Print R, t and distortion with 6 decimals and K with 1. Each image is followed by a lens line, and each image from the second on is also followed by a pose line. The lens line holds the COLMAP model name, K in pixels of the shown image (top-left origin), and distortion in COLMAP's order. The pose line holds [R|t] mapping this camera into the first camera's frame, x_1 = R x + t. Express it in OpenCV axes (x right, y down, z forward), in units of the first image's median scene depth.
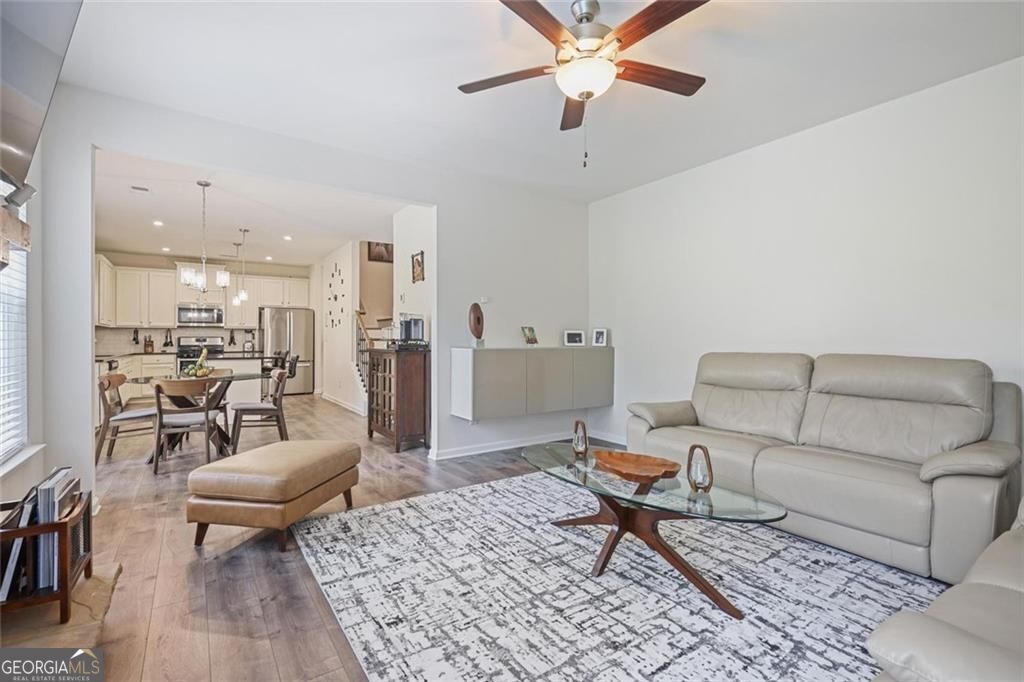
lens RADIAL K [[465.0, 0, 517.0], [0, 465.0, 340.4], [0, 0, 1]] dist [0.002131, 0.000296]
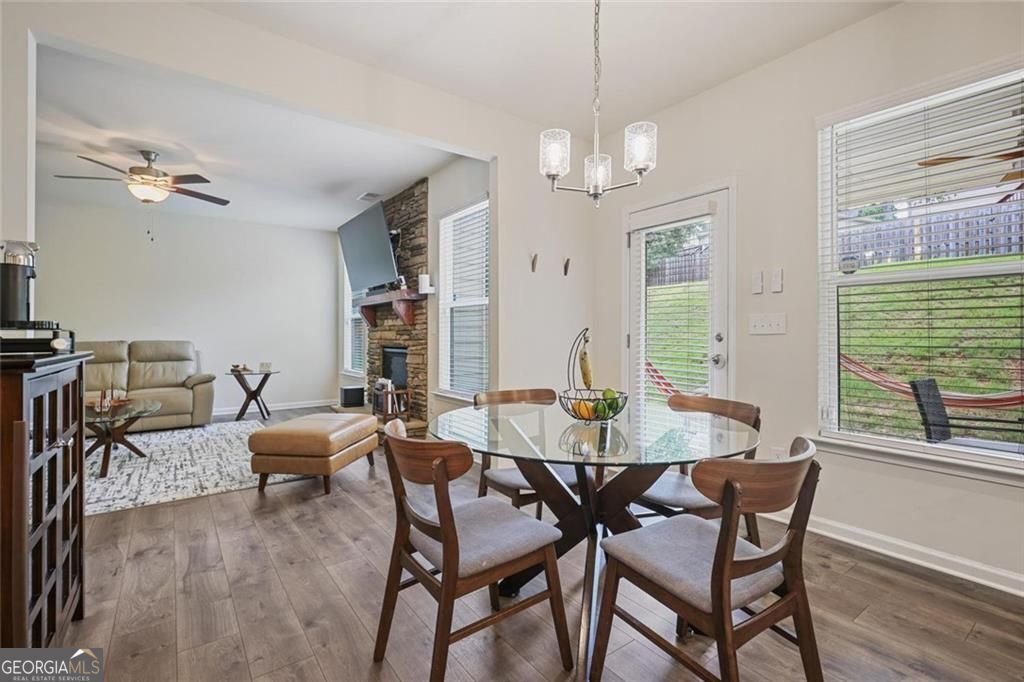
lens RADIAL K [[465.0, 0, 513.7], [0, 465.0, 333.6], [0, 0, 1]] dist [0.002131, 0.000296]
pose [[-0.999627, -0.000530, -0.027323, -1.134968], [-0.000433, 0.999994, -0.003560, 0.008840], [0.027325, -0.003547, -0.999620, 2.604172]]
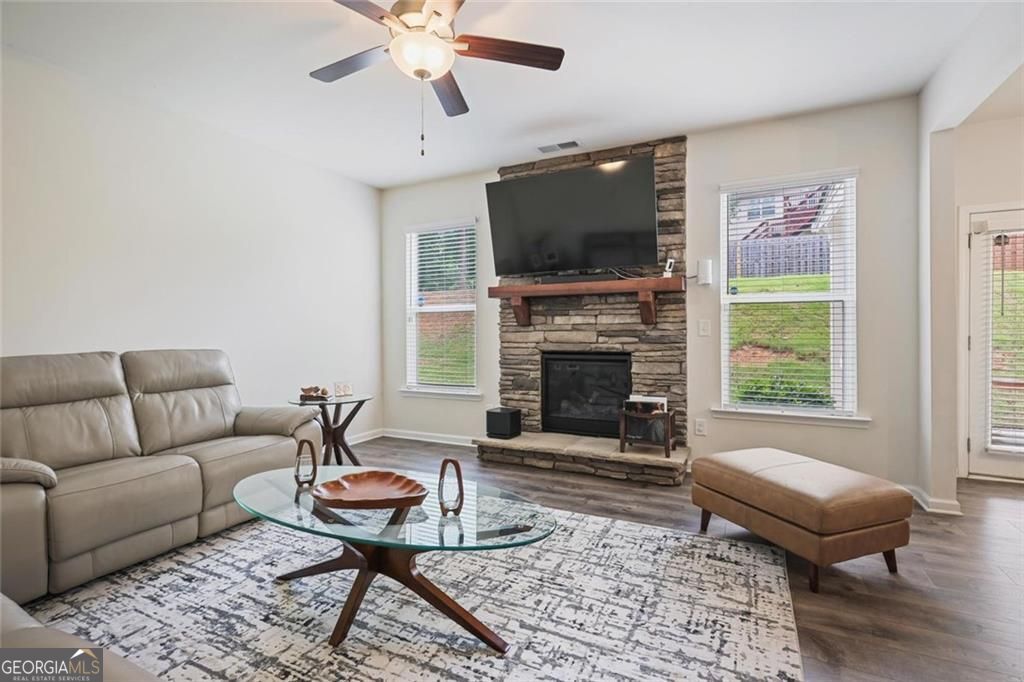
lens RADIAL K [[465.0, 0, 522.0], [0, 465.0, 335.5], [0, 0, 1]] dist [0.002131, 0.000296]
pose [[-0.870762, 0.004273, -0.491687, 0.391560], [0.002785, 0.999989, 0.003758, -0.003213], [0.491698, 0.001903, -0.870764, 1.721341]]
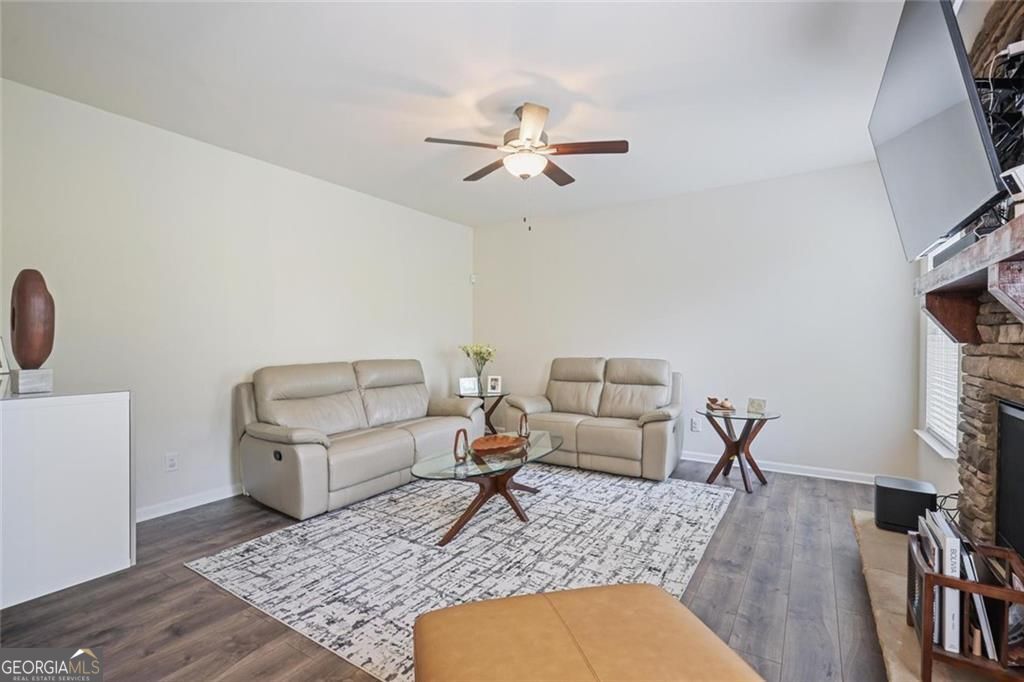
lens RADIAL K [[465.0, 0, 511.2], [0, 465.0, 342.9], [0, 0, 1]] dist [0.002131, 0.000296]
pose [[-0.374815, -0.007852, 0.927066, -0.996931], [0.002176, 0.999954, 0.009349, -0.046070], [-0.927097, 0.005521, -0.374781, 1.393079]]
